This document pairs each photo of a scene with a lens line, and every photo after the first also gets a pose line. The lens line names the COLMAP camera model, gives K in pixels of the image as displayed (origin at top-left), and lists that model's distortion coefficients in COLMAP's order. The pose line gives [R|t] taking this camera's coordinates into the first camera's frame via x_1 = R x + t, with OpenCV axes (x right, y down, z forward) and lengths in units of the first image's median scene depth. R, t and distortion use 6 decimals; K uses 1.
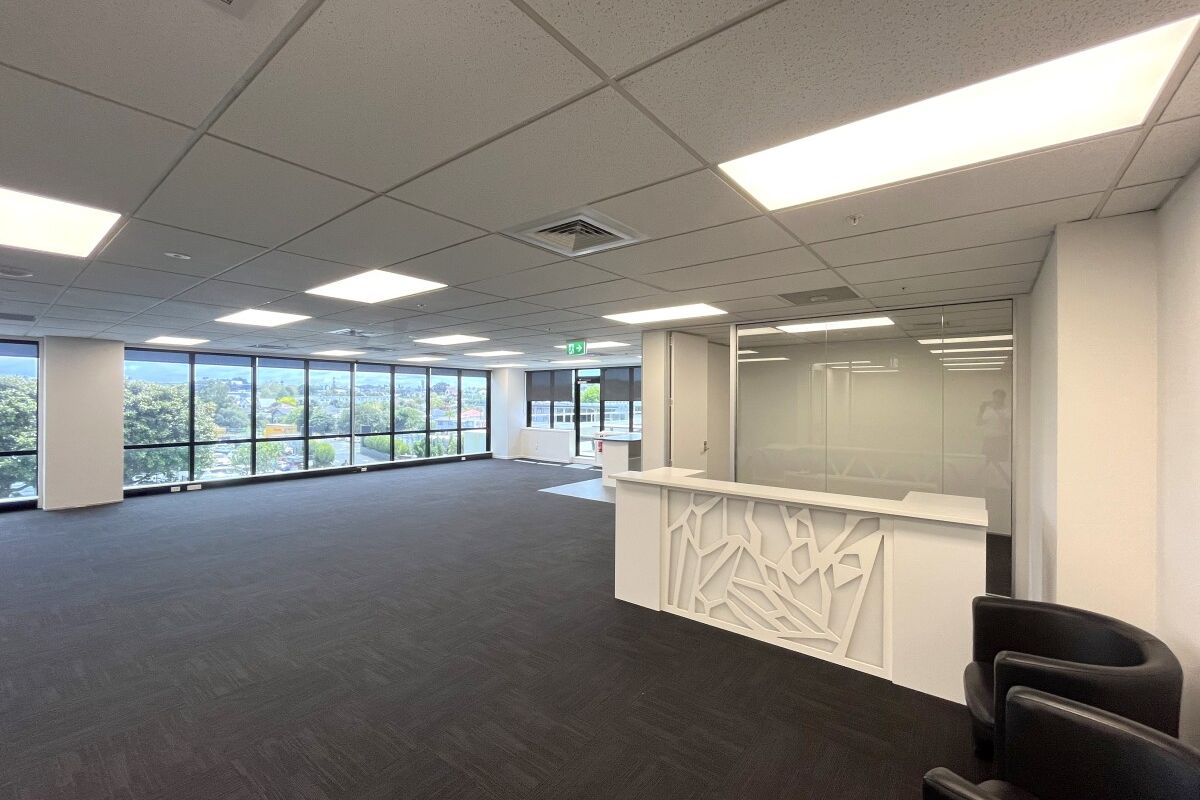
lens RADIAL K [[484.3, 0, 594.6], [0, 484.3, 400.4], [0, 0, 1]] dist [-0.000049, -0.000111]
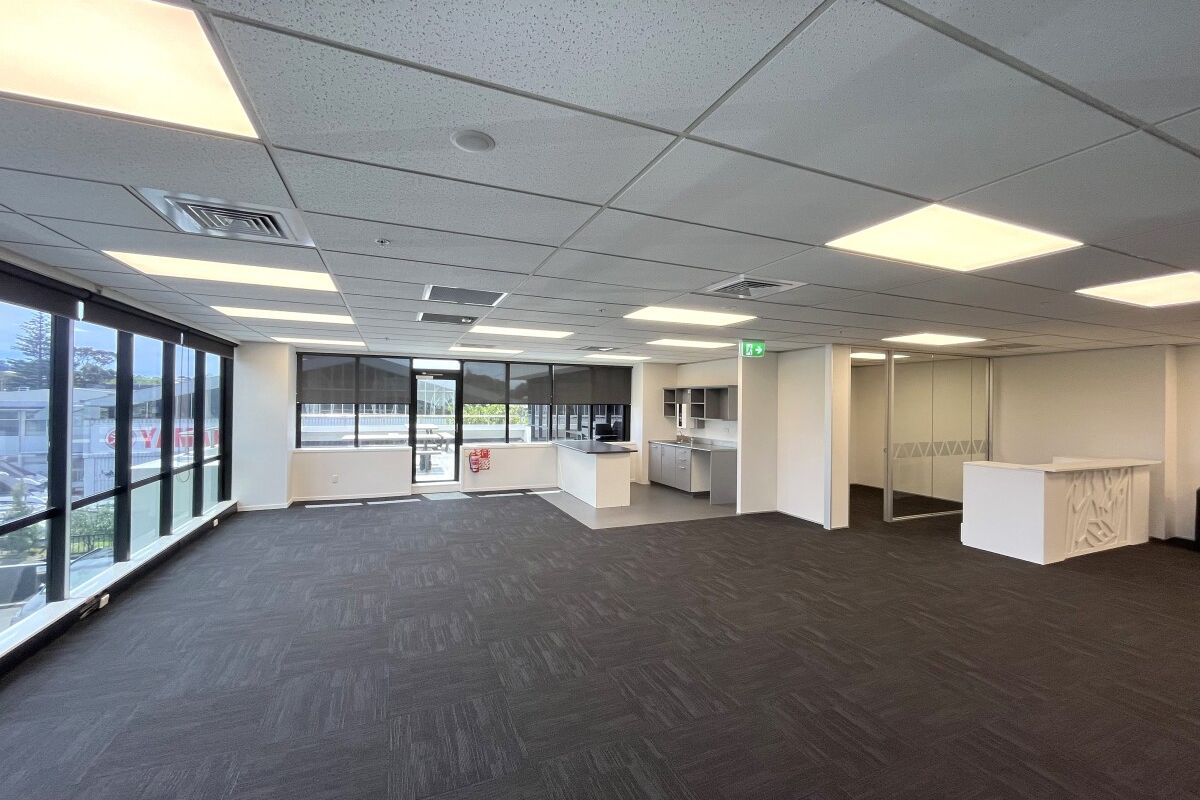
lens RADIAL K [[484.3, 0, 594.6], [0, 484.3, 400.4], [0, 0, 1]] dist [-0.000049, -0.000111]
pose [[0.481193, 0.009014, 0.876568, -0.514245], [-0.010981, 0.999931, -0.004254, -0.003341], [-0.876546, -0.007579, 0.481259, 0.439947]]
